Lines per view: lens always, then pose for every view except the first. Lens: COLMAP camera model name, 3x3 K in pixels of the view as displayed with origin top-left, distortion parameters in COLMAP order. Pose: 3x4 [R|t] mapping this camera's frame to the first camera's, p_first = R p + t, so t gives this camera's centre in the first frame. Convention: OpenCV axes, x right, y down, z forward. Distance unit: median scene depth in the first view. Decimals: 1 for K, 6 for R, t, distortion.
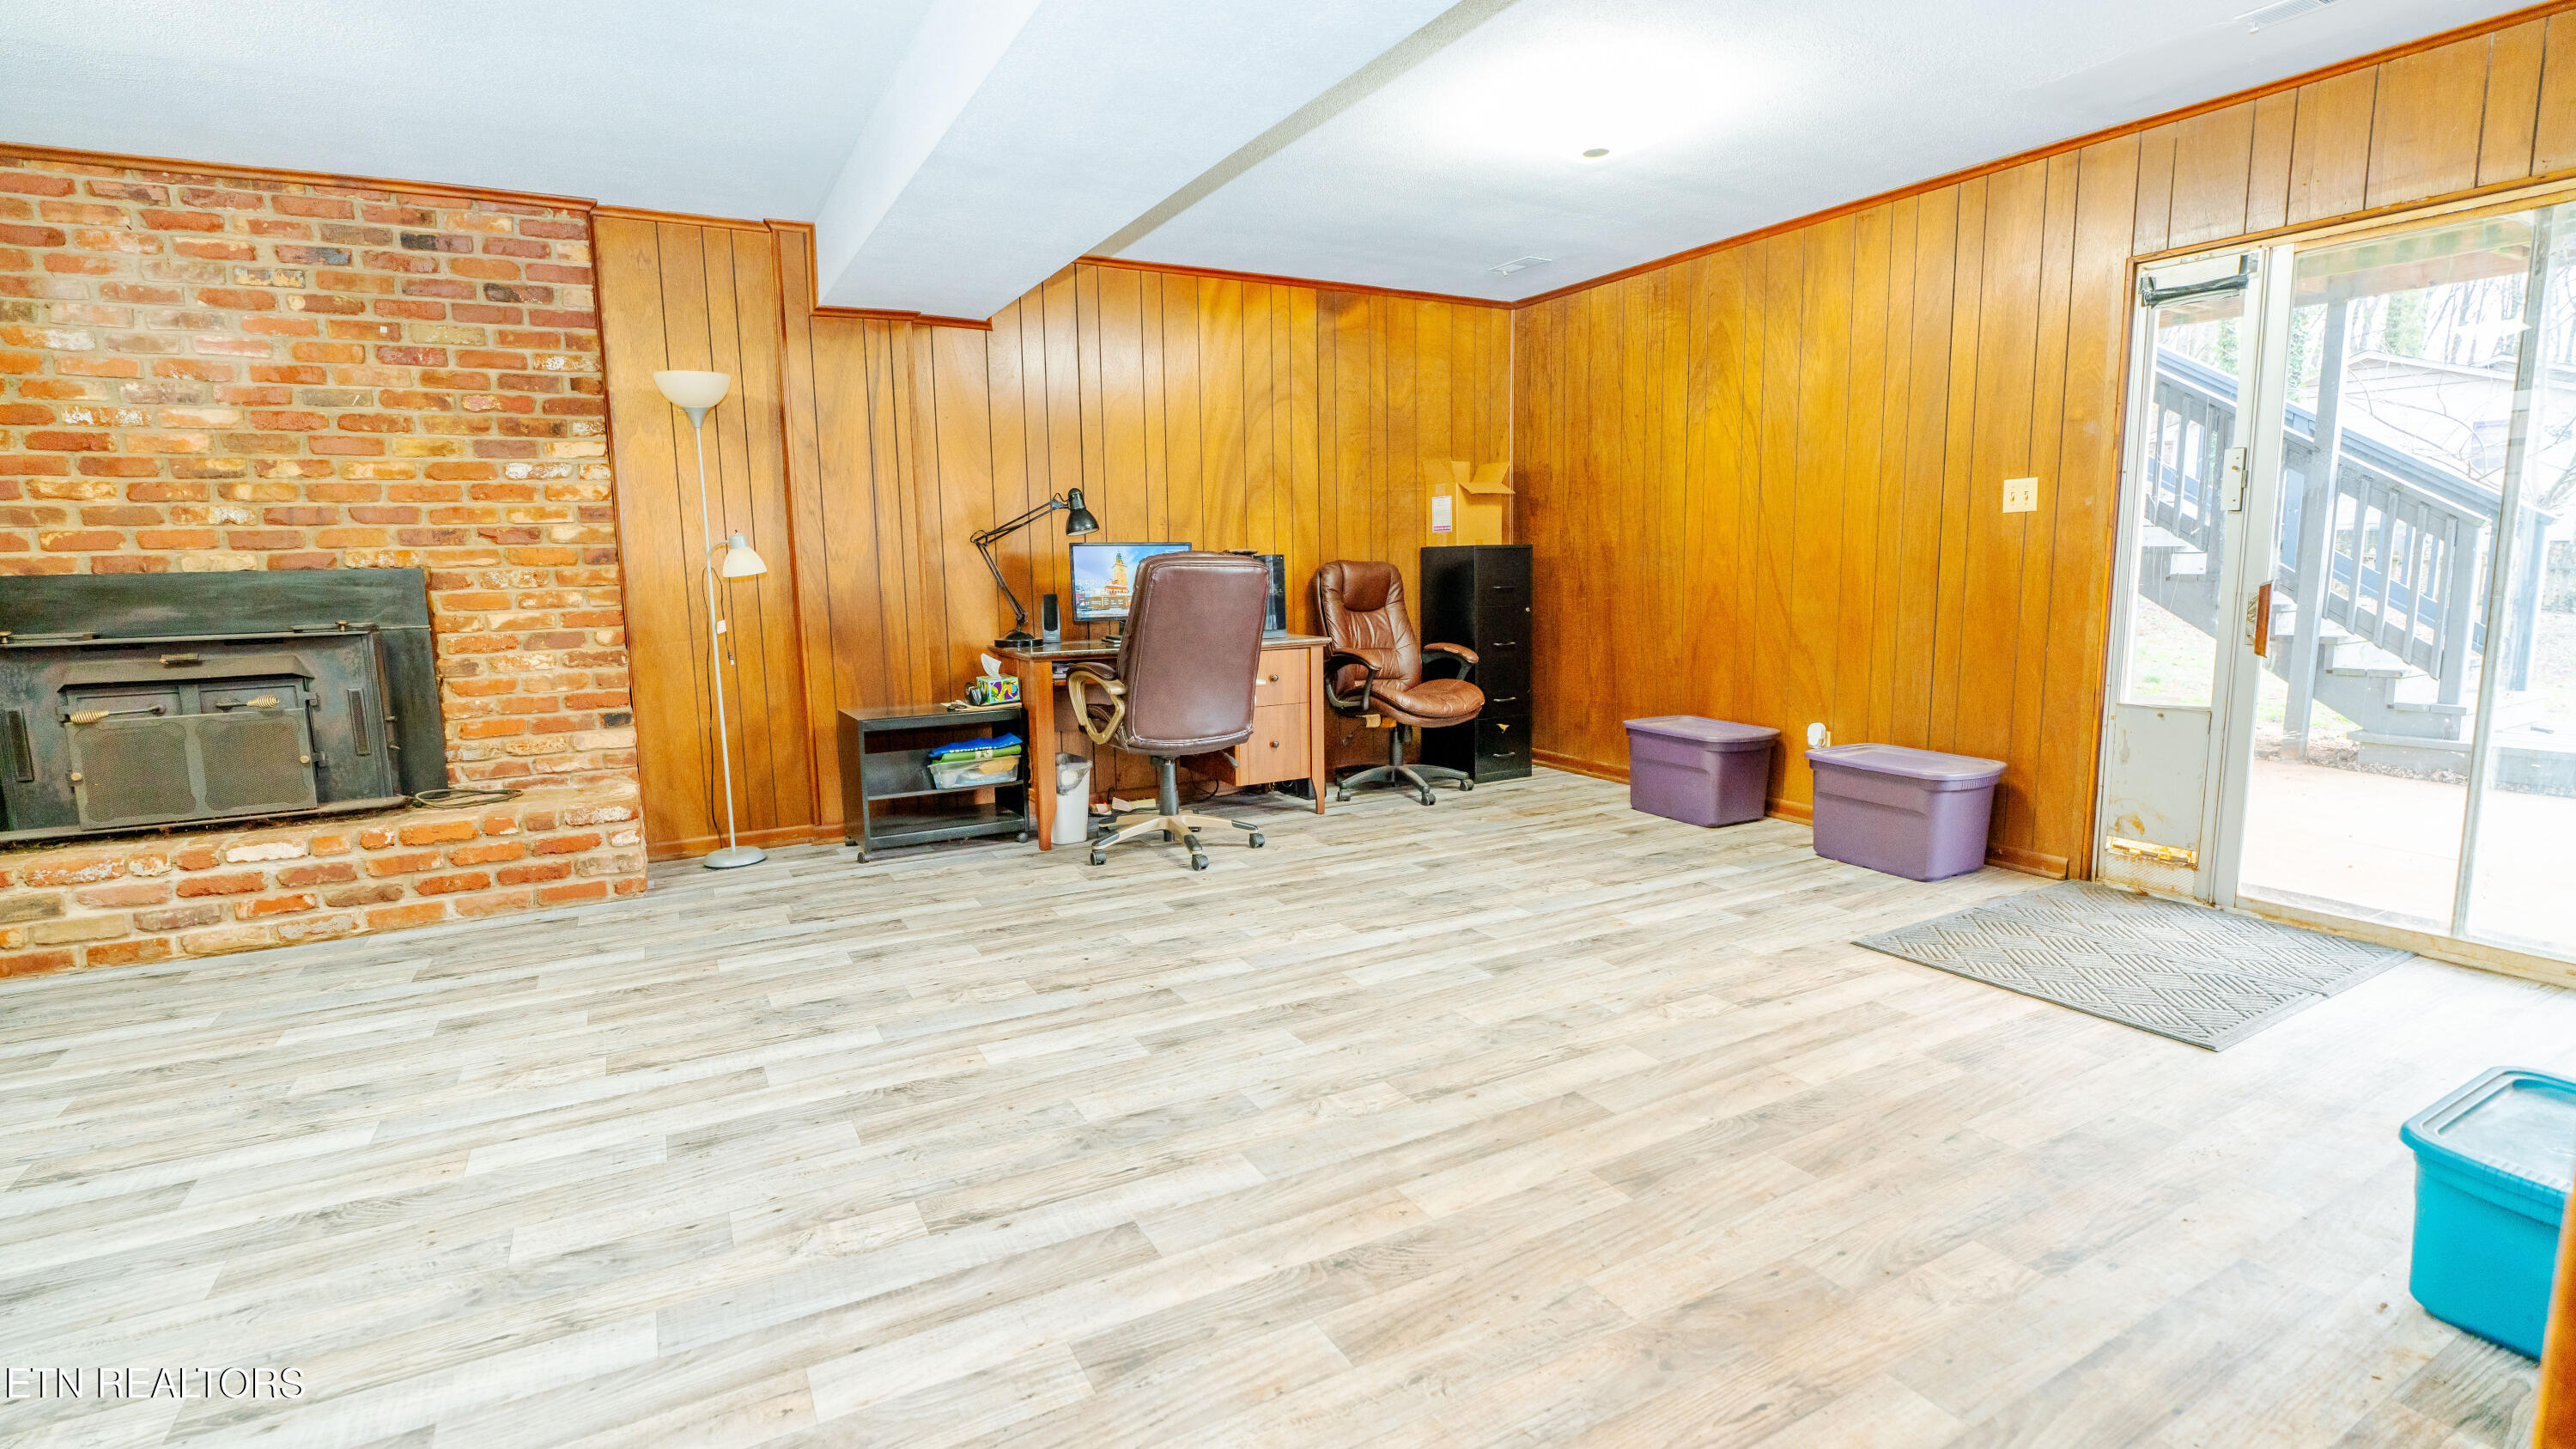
lens RADIAL K [[1176.7, 0, 1277.5], [0, 1176.7, 733.1], [0, 0, 1]] dist [-0.019346, -0.000316]
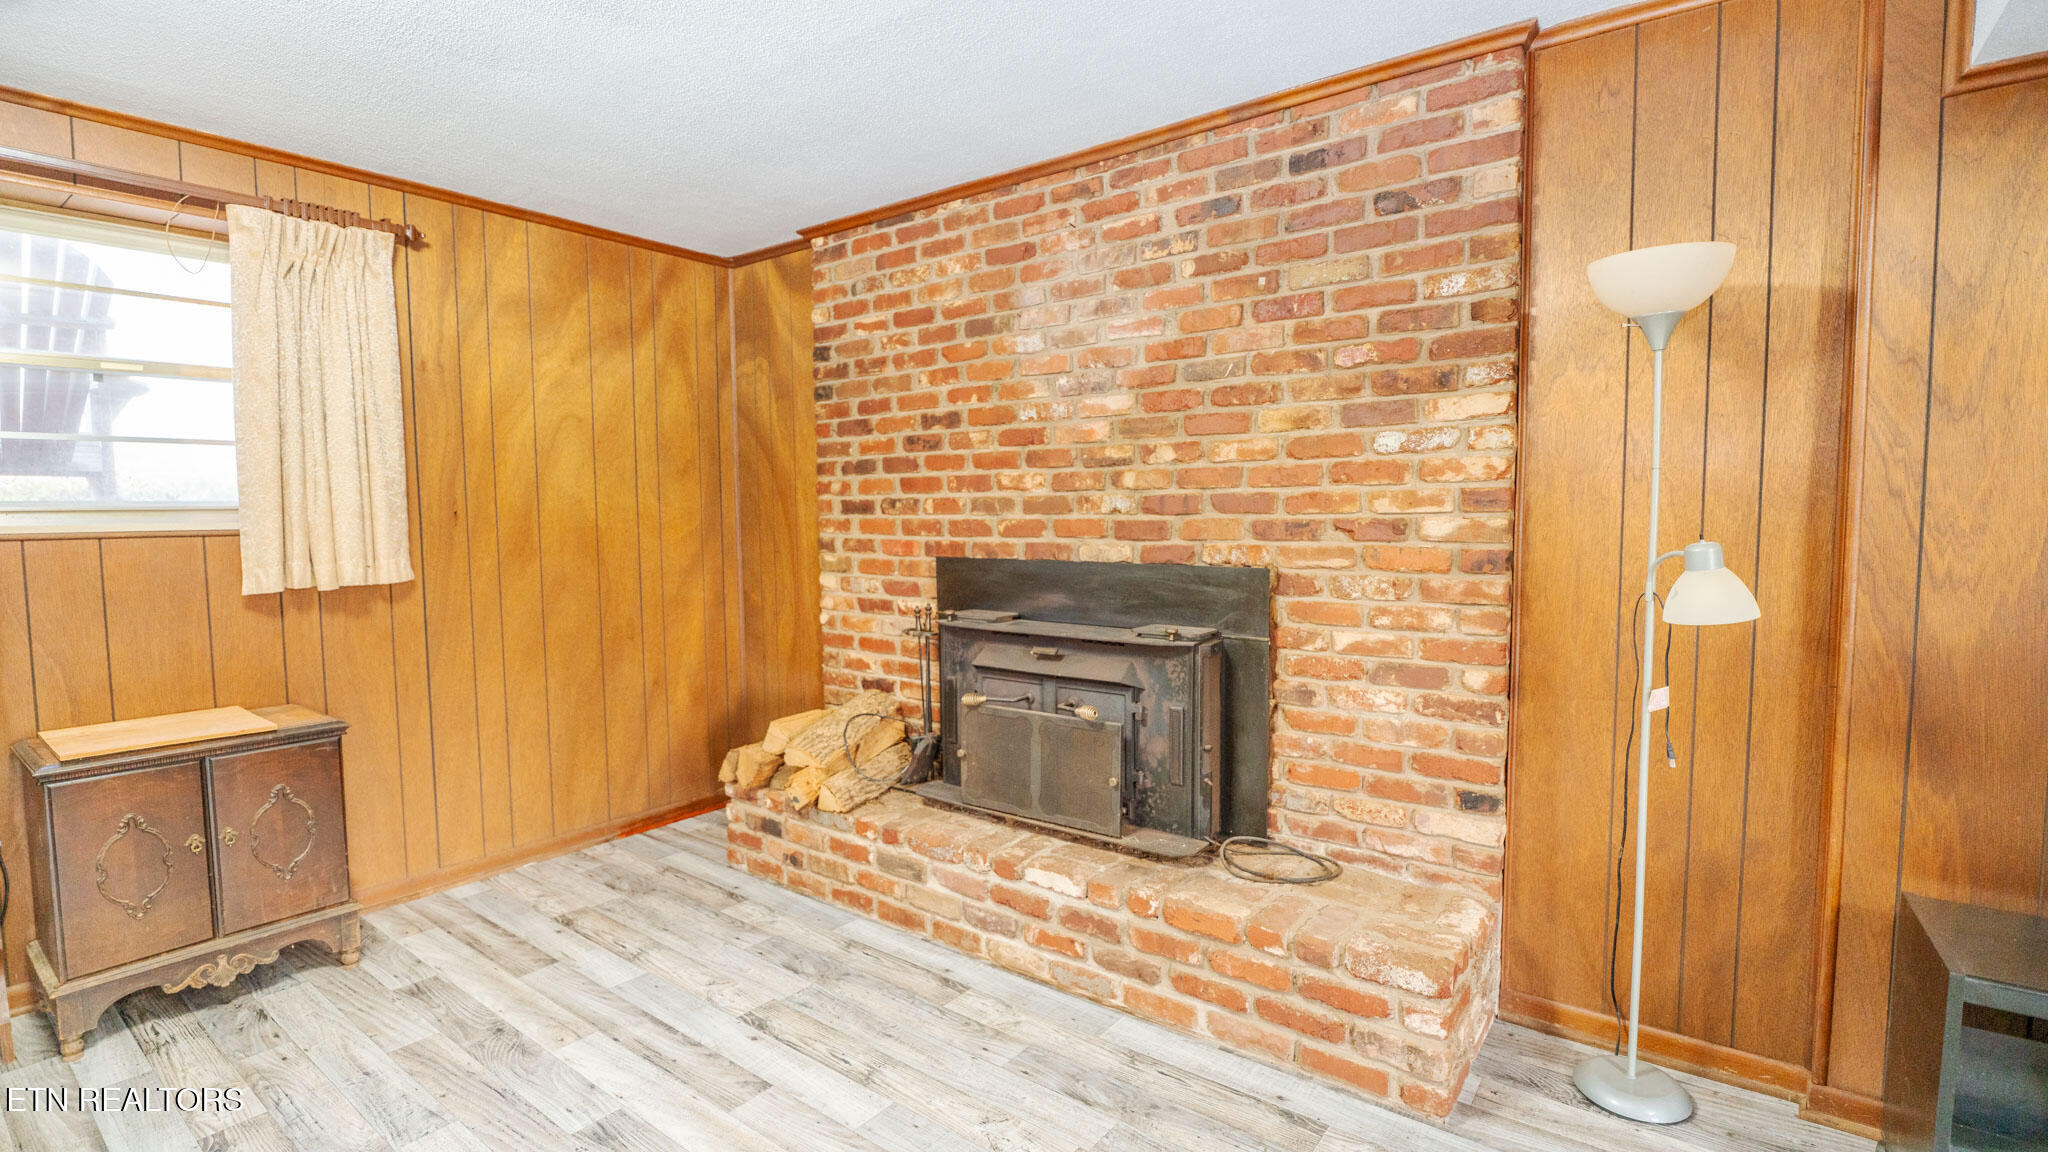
lens RADIAL K [[938.3, 0, 1014.6], [0, 938.3, 574.4], [0, 0, 1]] dist [-0.010495, 0.000135]
pose [[0.405805, 0.078325, -0.910597, -0.214426], [-0.130419, 0.991088, 0.027127, -0.133384], [0.904607, 0.107751, 0.412403, 0.577348]]
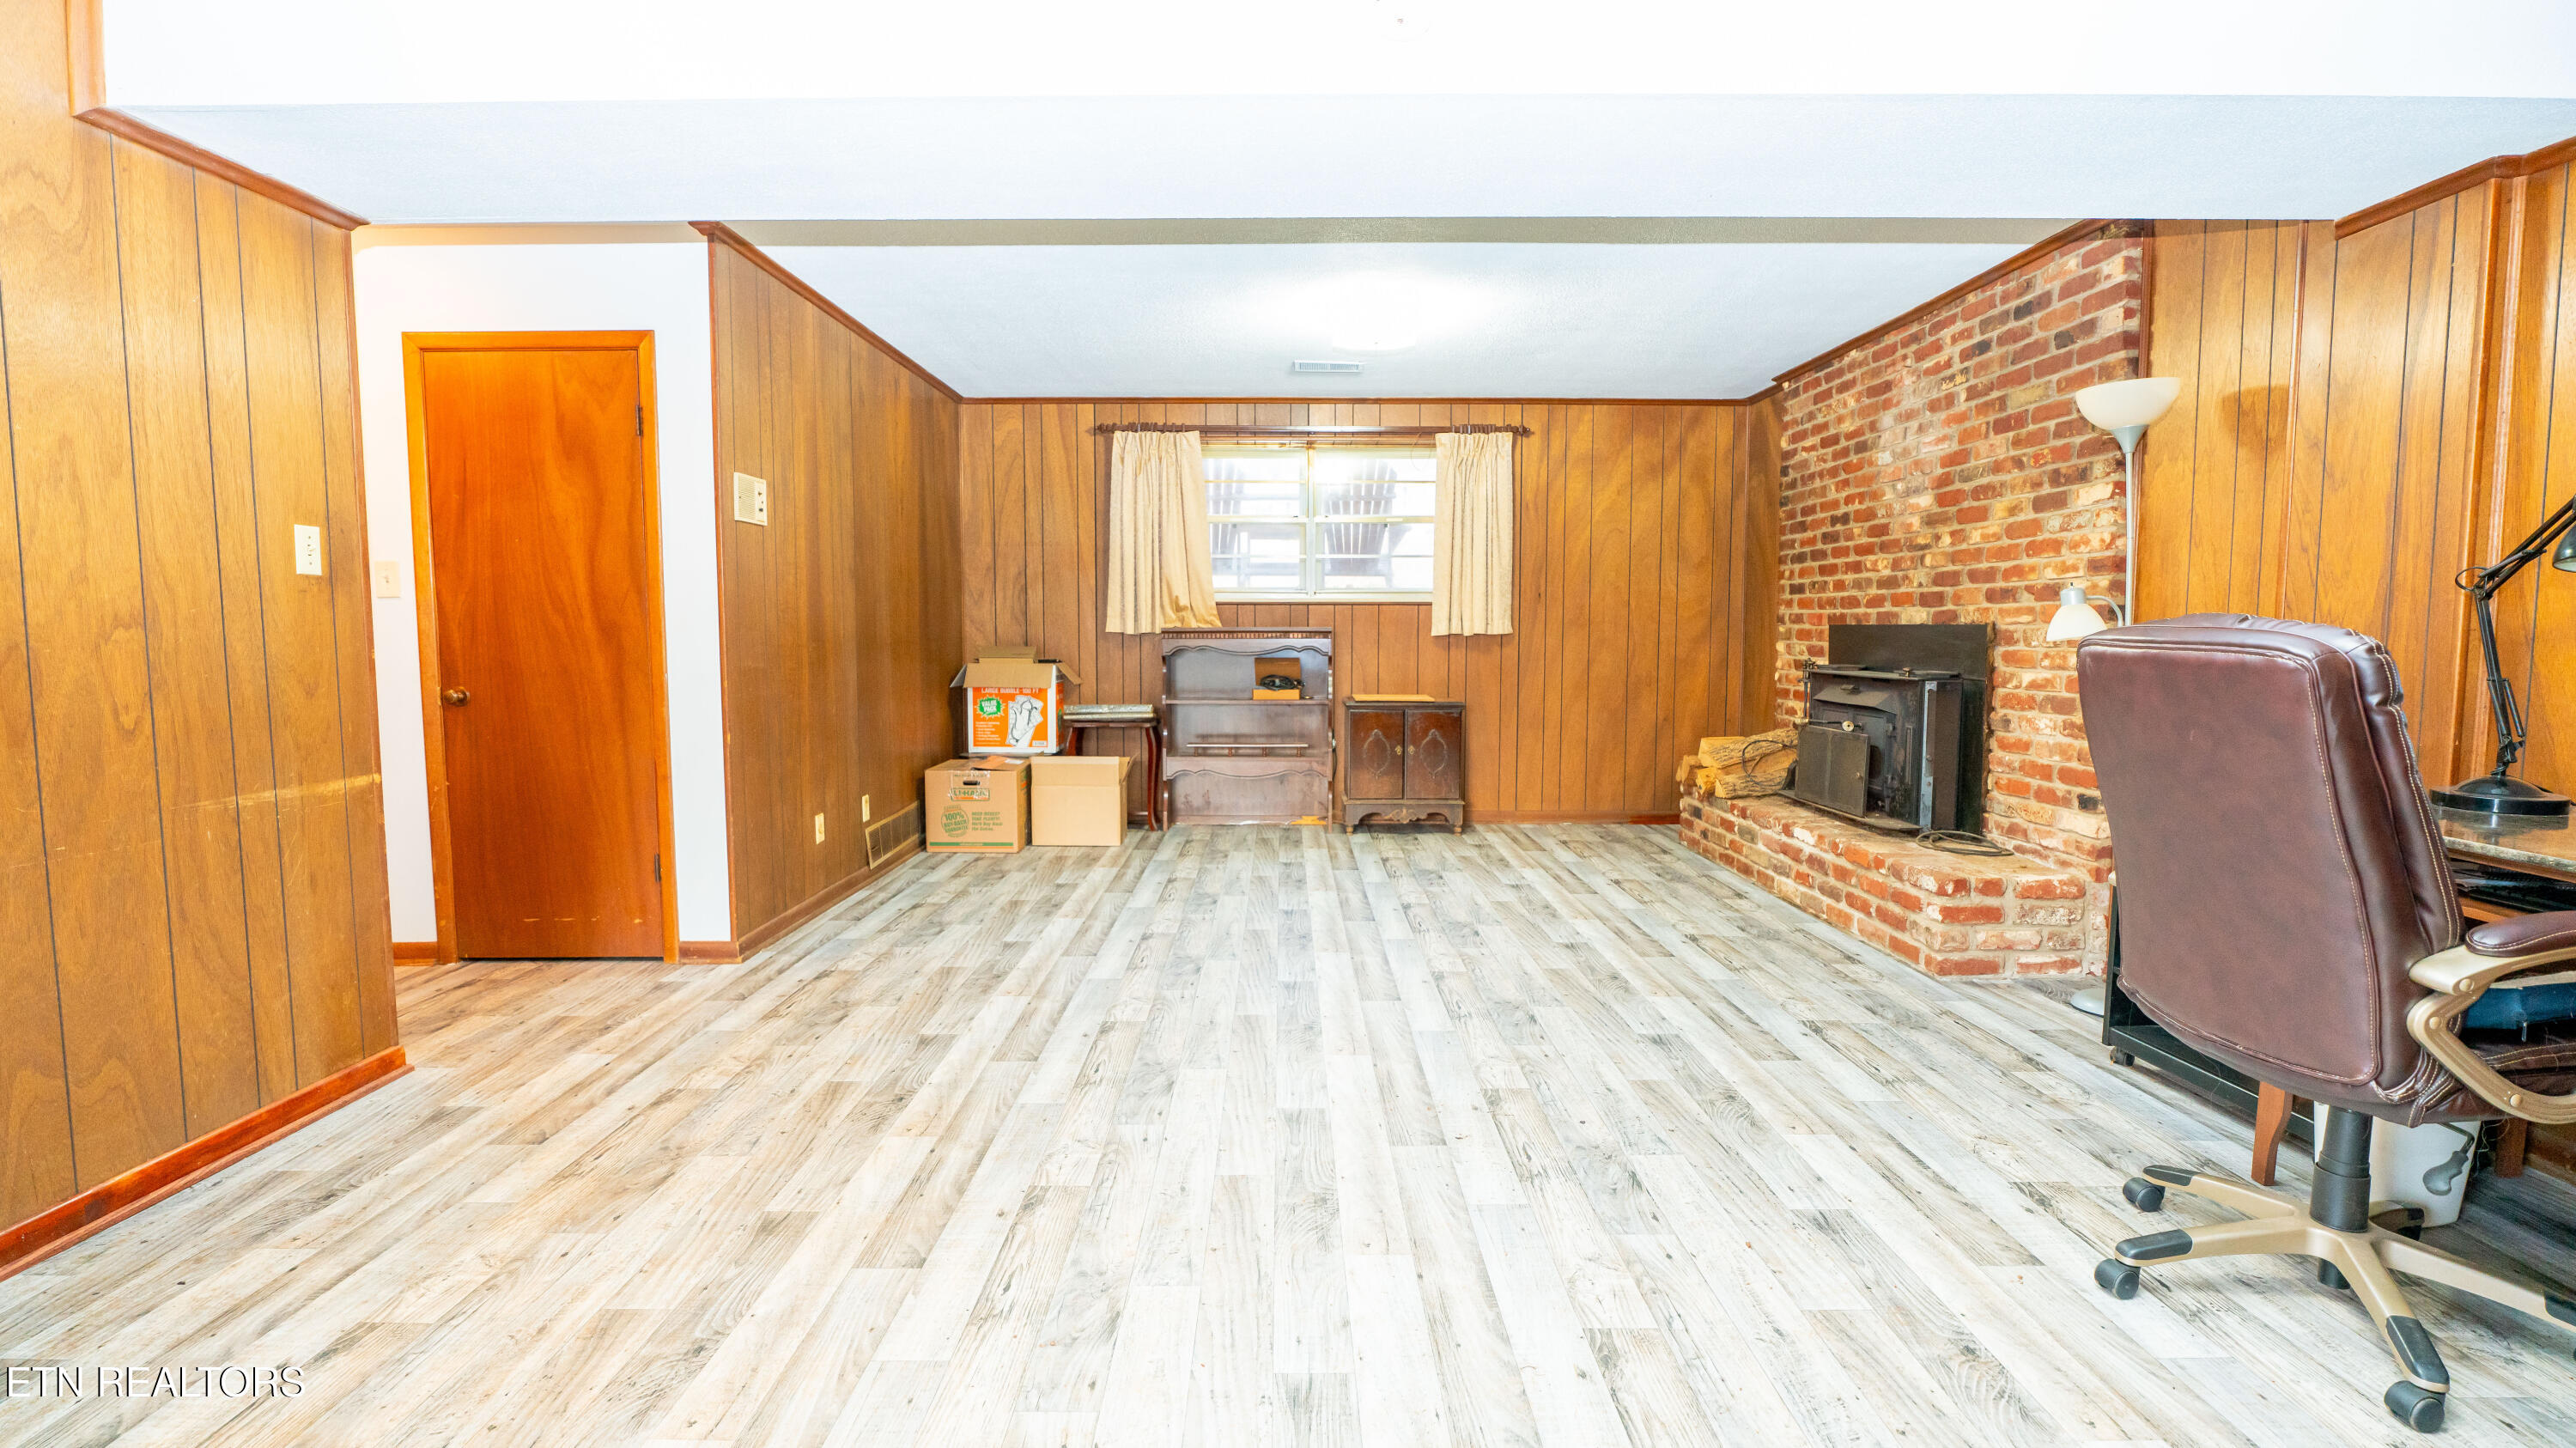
lens RADIAL K [[1180.3, 0, 1276.1], [0, 1180.3, 722.0], [0, 0, 1]] dist [-0.010495, 0.000135]
pose [[-0.481713, 0.086947, -0.872005, 0.518389], [-0.119821, 0.979185, 0.163826, -0.153956], [0.868099, 0.183402, -0.461268, 0.958400]]
